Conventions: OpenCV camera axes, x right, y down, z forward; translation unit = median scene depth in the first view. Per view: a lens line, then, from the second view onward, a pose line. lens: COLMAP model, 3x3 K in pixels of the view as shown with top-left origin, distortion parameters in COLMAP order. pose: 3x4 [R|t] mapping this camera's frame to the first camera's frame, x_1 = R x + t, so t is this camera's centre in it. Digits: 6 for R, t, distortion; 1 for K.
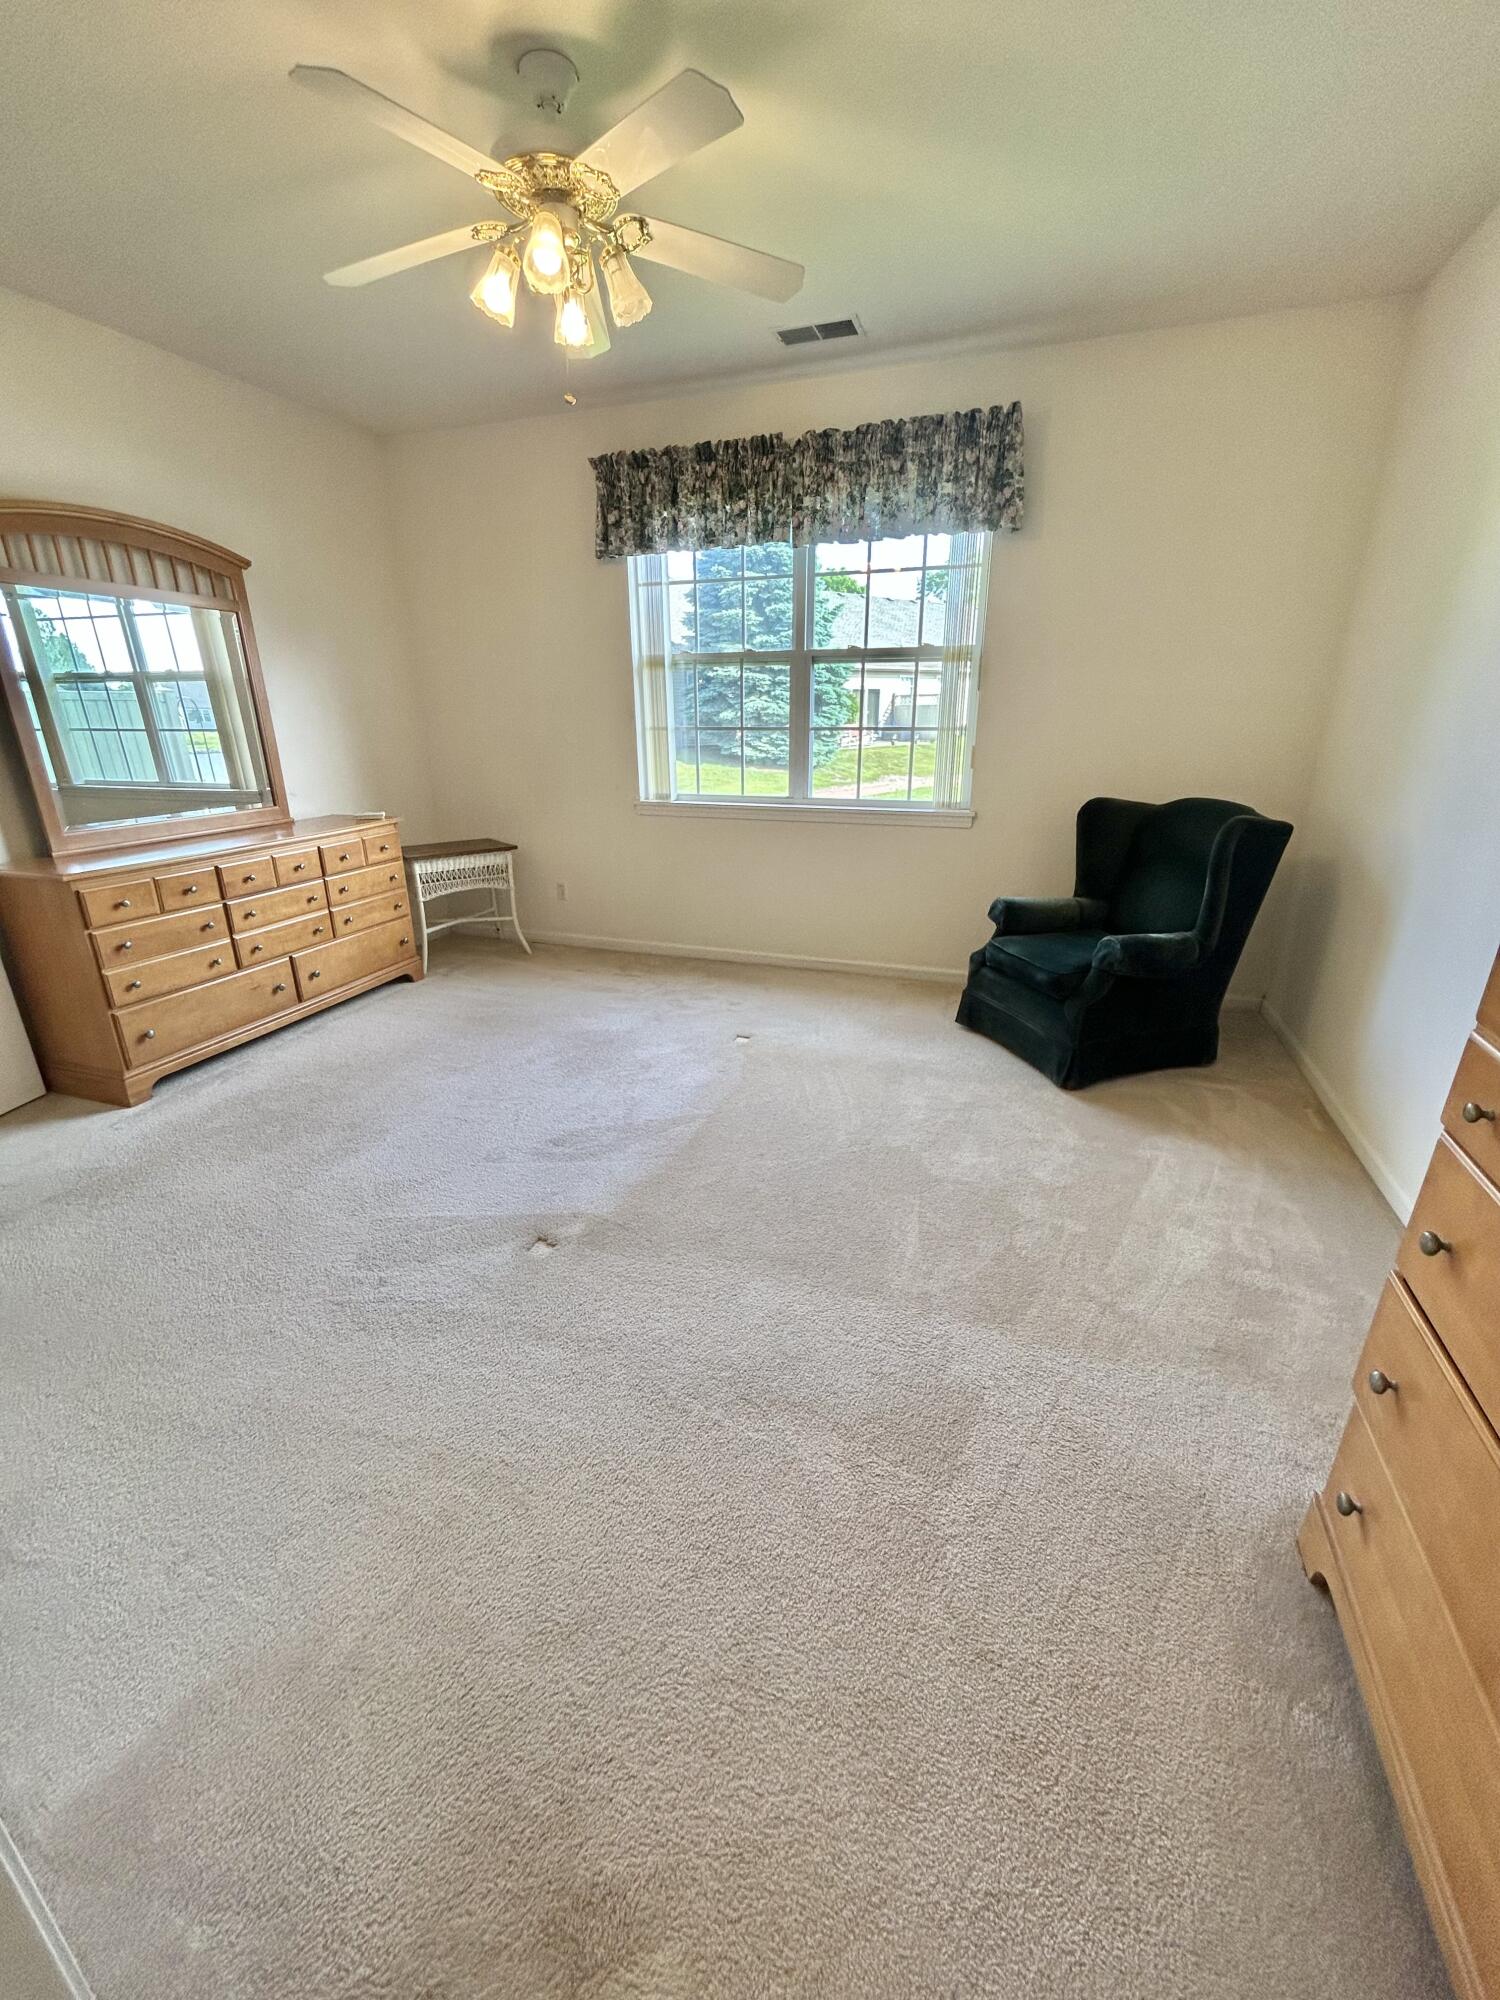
lens RADIAL K [[808.9, 0, 749.2], [0, 808.9, 997.7], [0, 0, 1]] dist [-0.001245, 0.001023]
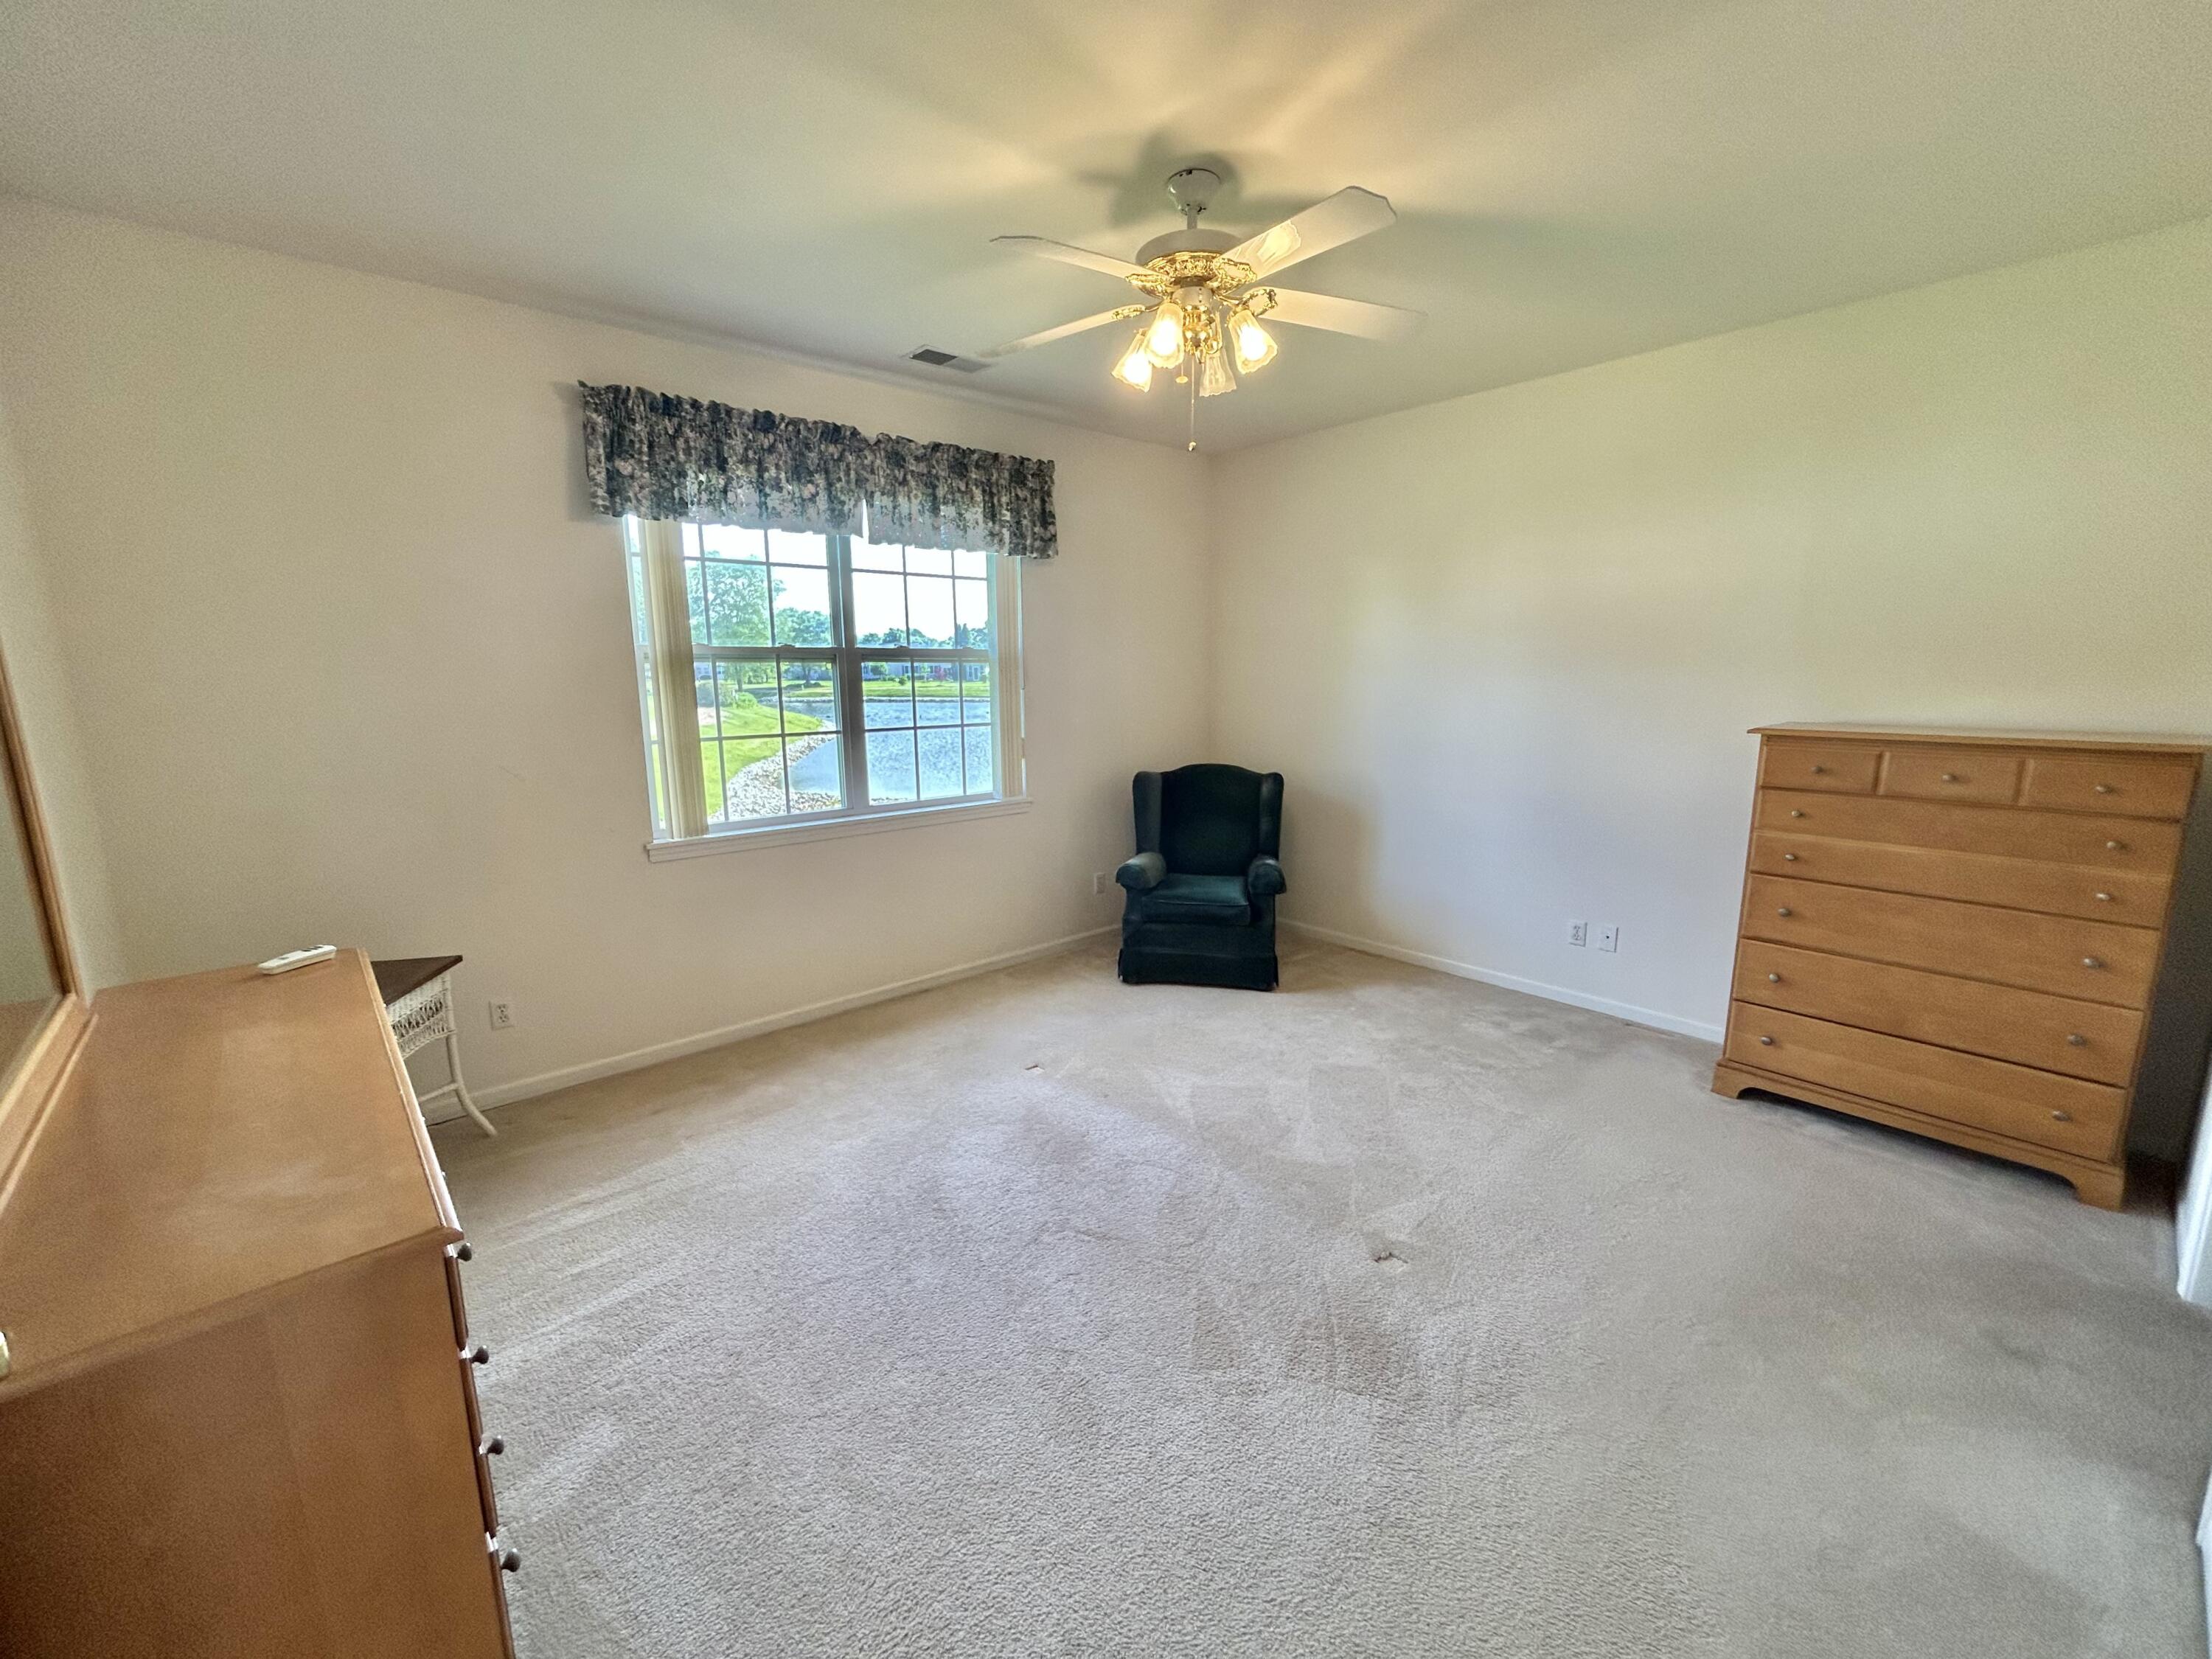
lens RADIAL K [[894.6, 0, 1098.9], [0, 894.6, 832.2], [0, 0, 1]] dist [-0.001245, 0.001023]
pose [[0.486757, -0.157309, 0.859257, -0.737001], [0.298643, 0.954349, 0.005541, -0.173892], [-0.820902, 0.253914, 0.511515, 0.352851]]
